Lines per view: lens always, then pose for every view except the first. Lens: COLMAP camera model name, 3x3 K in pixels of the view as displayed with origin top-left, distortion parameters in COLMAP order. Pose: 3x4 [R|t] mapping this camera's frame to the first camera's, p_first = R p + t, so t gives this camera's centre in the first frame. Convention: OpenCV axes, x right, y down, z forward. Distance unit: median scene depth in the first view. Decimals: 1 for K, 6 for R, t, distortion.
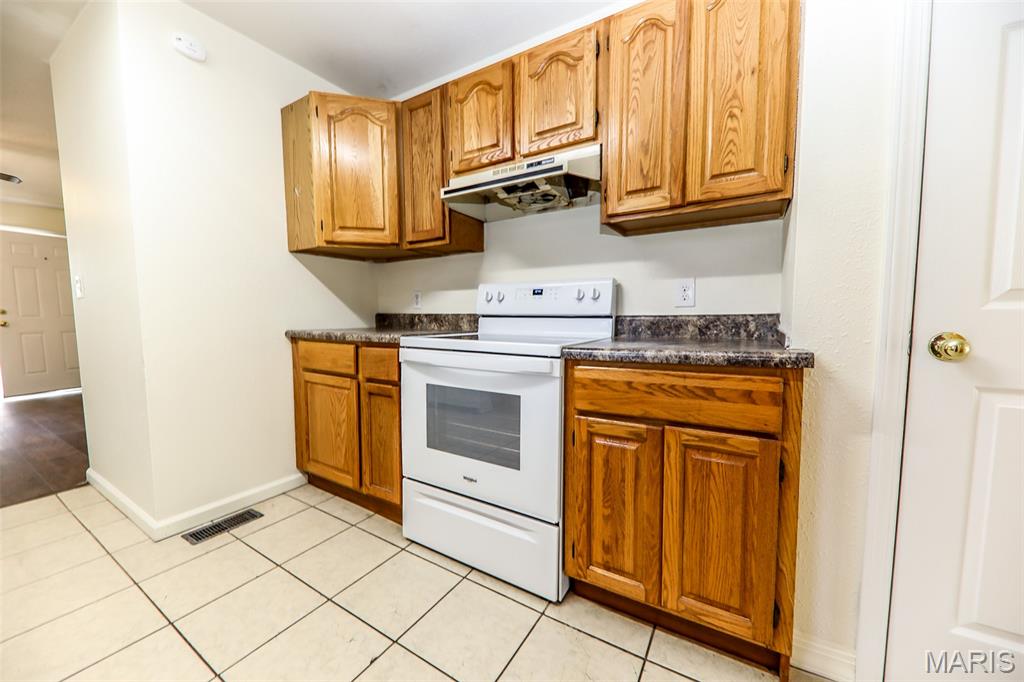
lens RADIAL K [[377.8, 0, 513.7], [0, 377.8, 342.2], [0, 0, 1]] dist [0.001940, -0.000027]
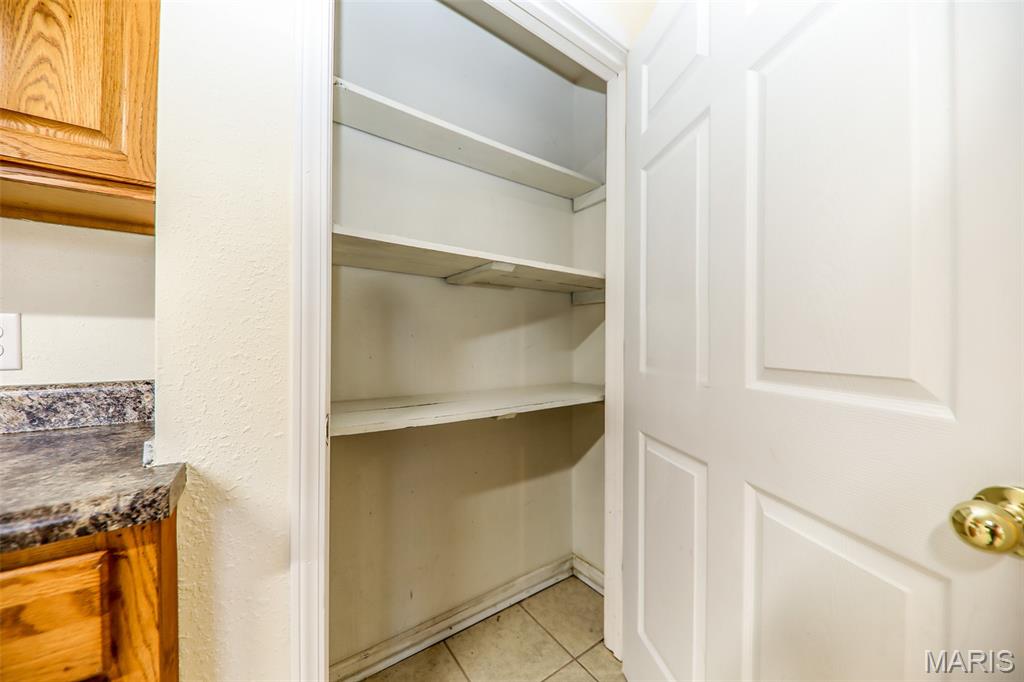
lens RADIAL K [[364.9, 0, 510.3], [0, 364.9, 342.2], [0, 0, 1]] dist [0.010306, -0.005673]
pose [[0.393297, 0.013160, 0.919317, 0.262895], [0.062729, 0.997183, -0.041111, -0.063485], [-0.917269, 0.073837, 0.391364, 0.180385]]
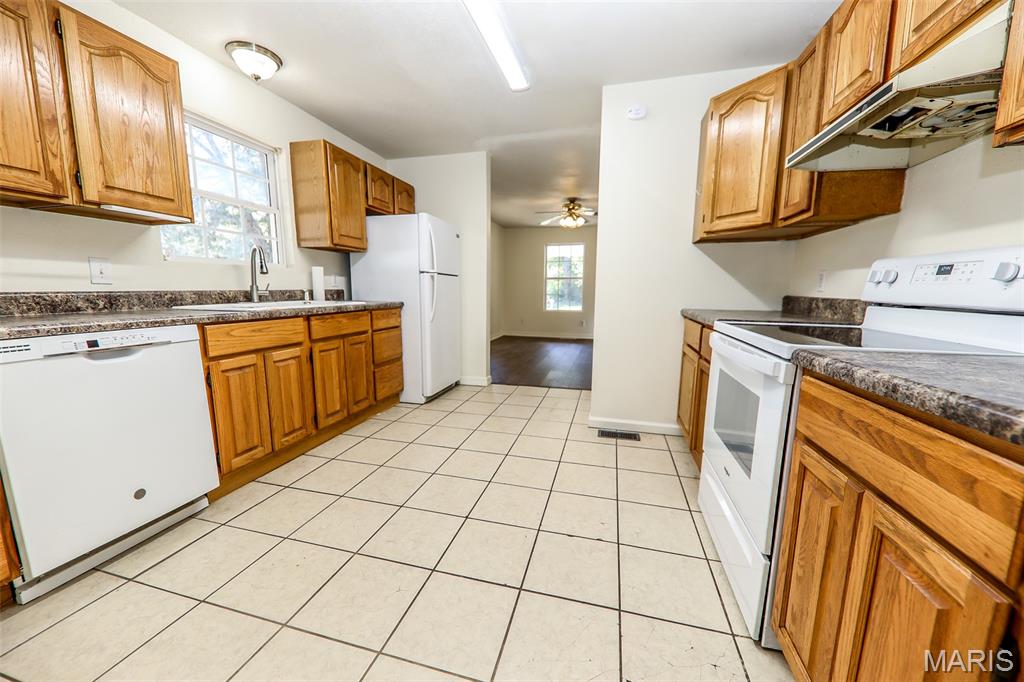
lens RADIAL K [[370.3, 0, 516.0], [0, 370.3, 342.8], [0, 0, 1]] dist [0.011496, -0.006736]
pose [[0.296999, 0.139620, -0.944615, 0.496536], [-0.077468, 0.989515, 0.121900, -0.034780], [0.951730, 0.036974, 0.304701, 0.148751]]
